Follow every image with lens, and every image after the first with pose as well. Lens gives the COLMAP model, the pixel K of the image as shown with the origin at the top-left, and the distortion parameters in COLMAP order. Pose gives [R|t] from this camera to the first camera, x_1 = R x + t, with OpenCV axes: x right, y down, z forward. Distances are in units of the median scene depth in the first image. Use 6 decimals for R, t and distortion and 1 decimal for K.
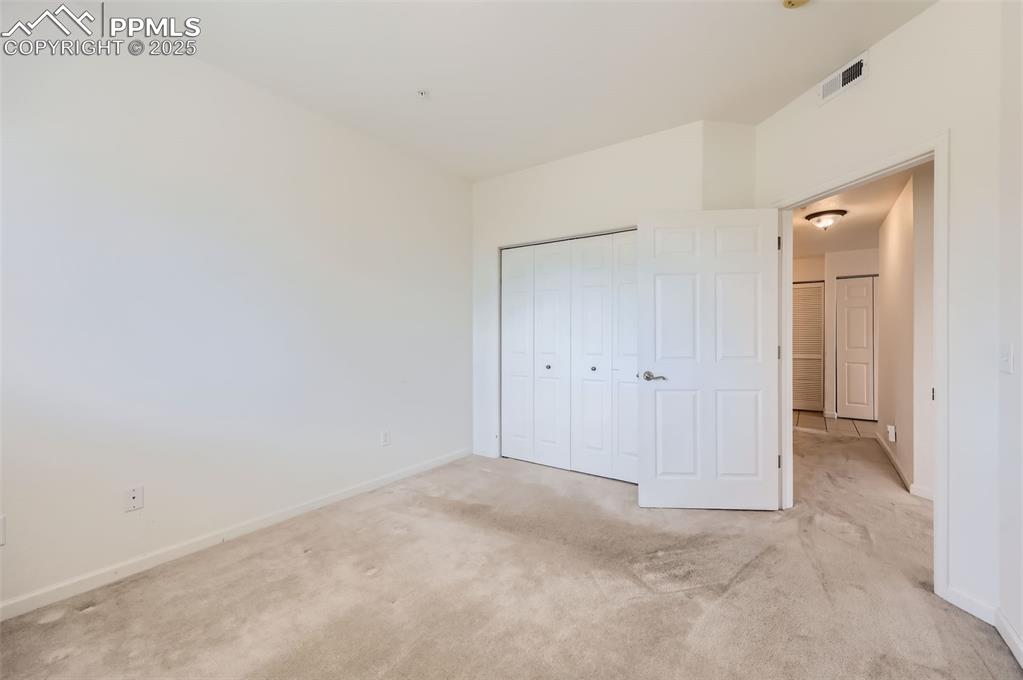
lens RADIAL K [[411.8, 0, 514.1], [0, 411.8, 336.5], [0, 0, 1]] dist [0.001356, 0.000229]
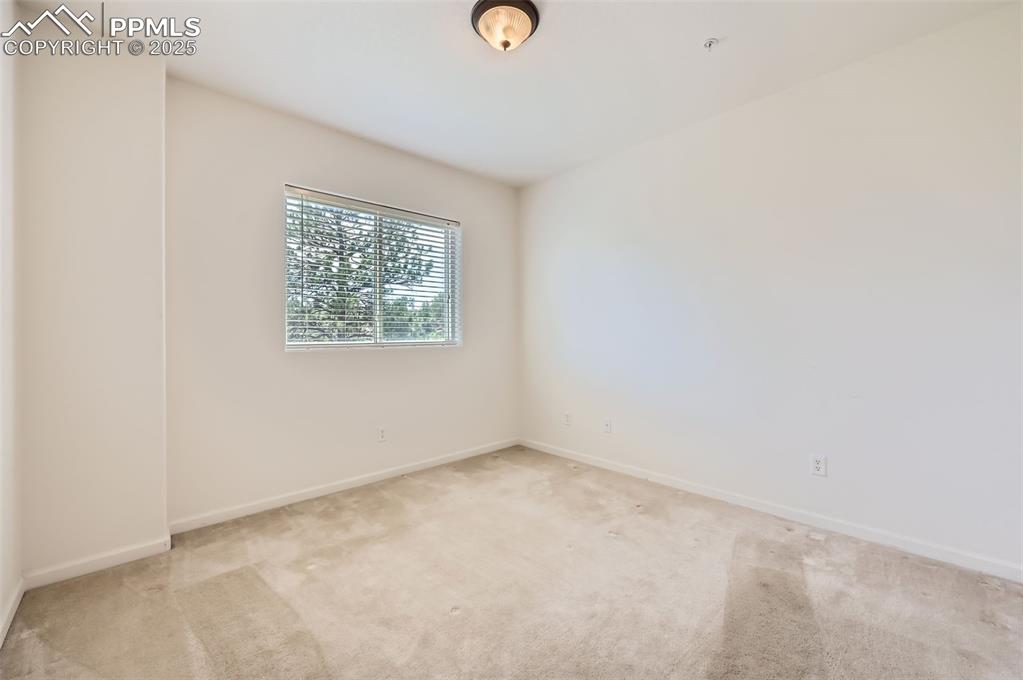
lens RADIAL K [[411.8, 0, 514.1], [0, 411.8, 336.5], [0, 0, 1]] dist [0.001356, 0.000229]
pose [[-0.202714, 0.009706, -0.979190, 0.579645], [0.008637, 0.999930, 0.008124, 0.003270], [0.979200, -0.006810, -0.202783, 0.674541]]
